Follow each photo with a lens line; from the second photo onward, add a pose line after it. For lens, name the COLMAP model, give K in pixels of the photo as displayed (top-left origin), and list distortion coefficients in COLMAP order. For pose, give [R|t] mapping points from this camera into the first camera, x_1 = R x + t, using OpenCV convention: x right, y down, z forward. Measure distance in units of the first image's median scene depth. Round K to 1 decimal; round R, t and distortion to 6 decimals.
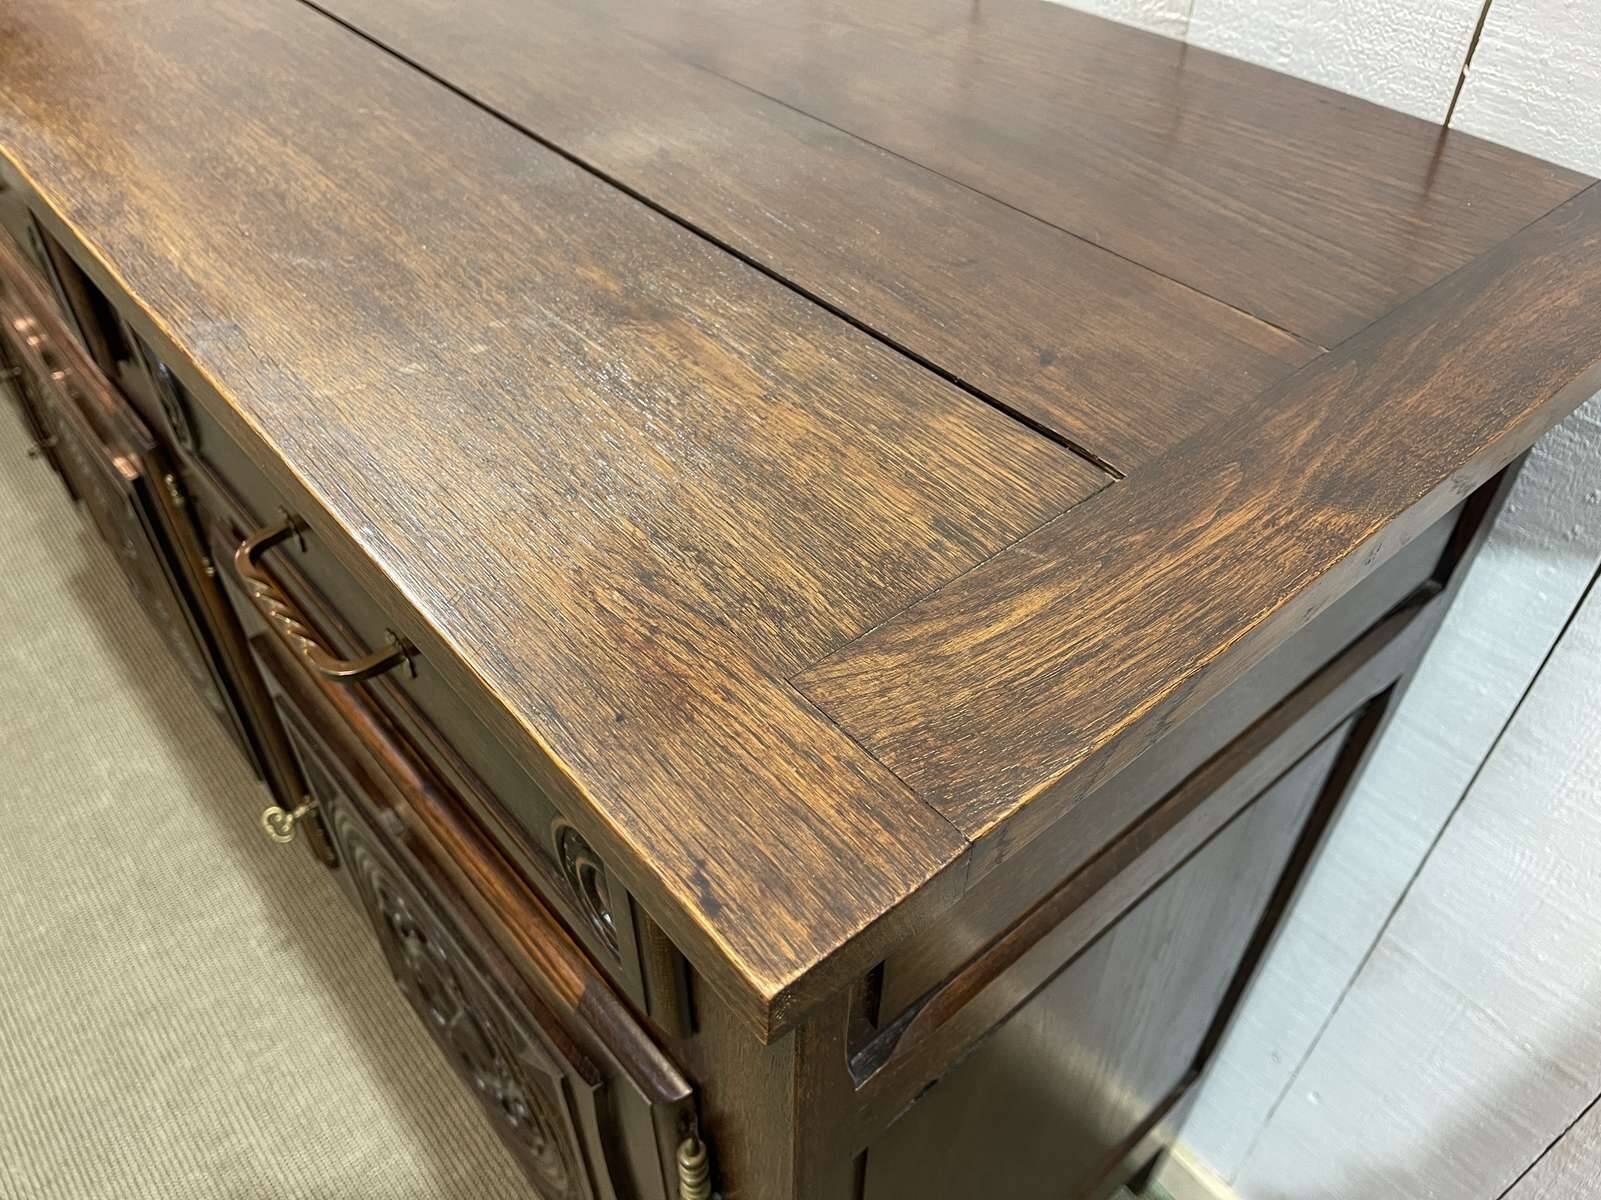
lens RADIAL K [[1230.6, 0, 797.1], [0, 1230.6, 633.7], [0, 0, 1]] dist [0.056064, -0.088497]
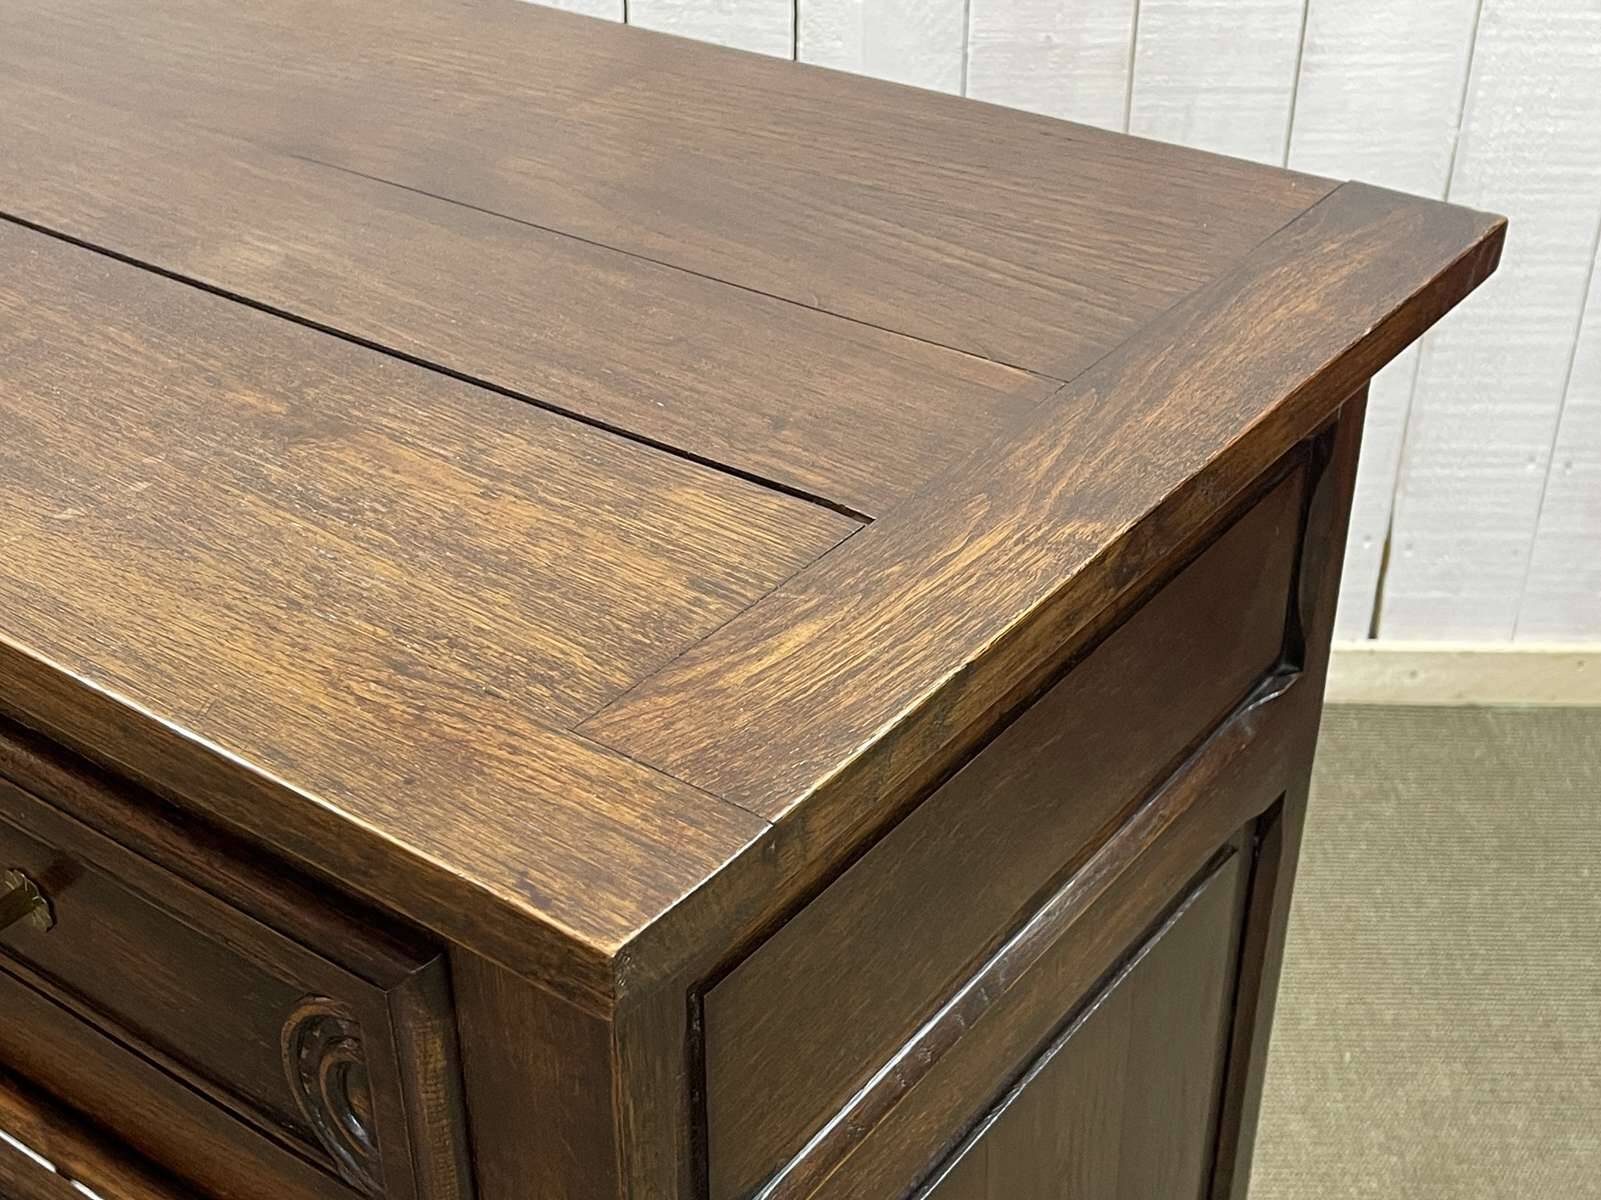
lens RADIAL K [[2182.9, 0, 800.5], [0, 2182.9, 600.0], [0, 0, 1]] dist [0.172989, -0.628770]
pose [[0.974499, -0.128386, 0.184033, -0.114744], [0.164082, 0.967154, -0.194140, 0.256916], [-0.153063, 0.219386, 0.963557, -0.626818]]
